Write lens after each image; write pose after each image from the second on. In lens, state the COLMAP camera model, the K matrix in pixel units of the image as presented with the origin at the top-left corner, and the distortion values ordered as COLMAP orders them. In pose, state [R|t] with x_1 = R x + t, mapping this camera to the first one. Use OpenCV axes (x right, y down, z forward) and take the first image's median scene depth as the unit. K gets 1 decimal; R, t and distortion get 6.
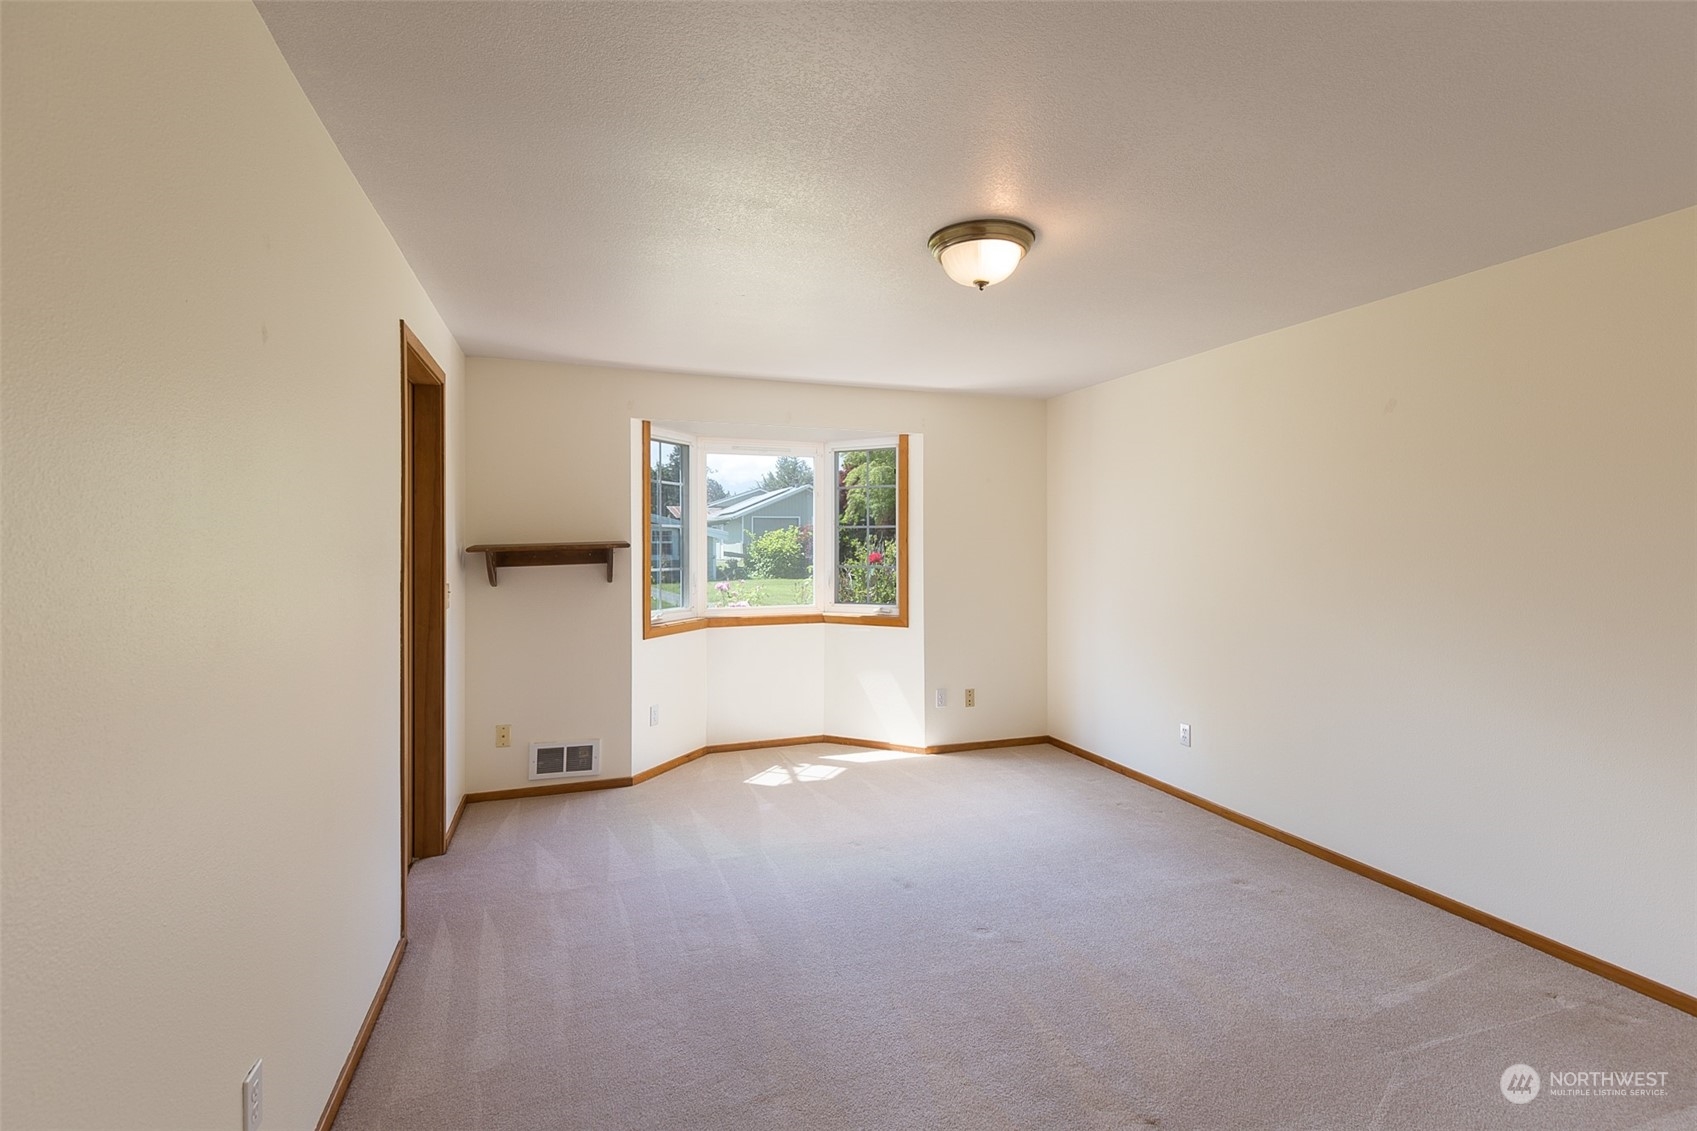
lens RADIAL K [[771.8, 0, 850.2], [0, 771.8, 551.7], [0, 0, 1]] dist [0.003548, -0.000164]
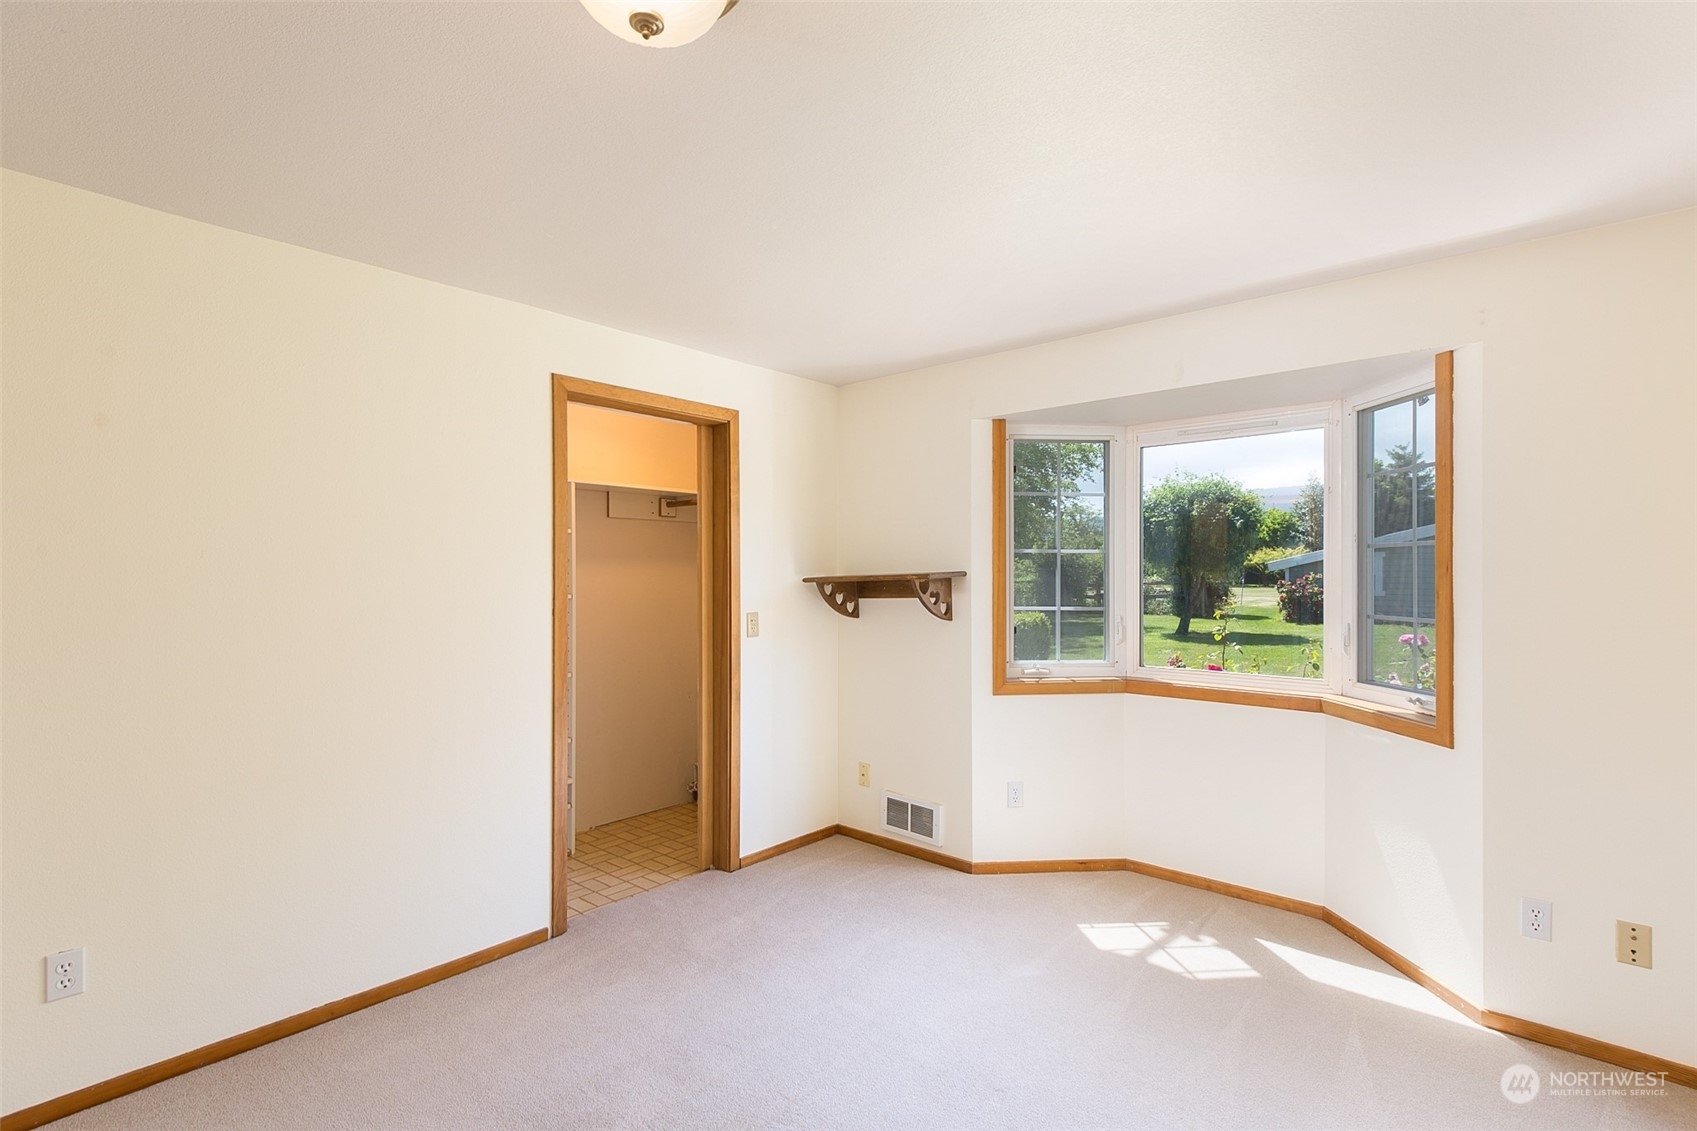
lens RADIAL K [[771.8, 0, 852.9], [0, 771.8, 580.6], [0, 0, 1]] dist [0.003548, -0.000164]
pose [[0.486657, 0.010541, -0.873530, 0.357344], [-0.009087, 0.999934, 0.007004, -0.008628], [0.873546, 0.004530, 0.486721, 0.490545]]
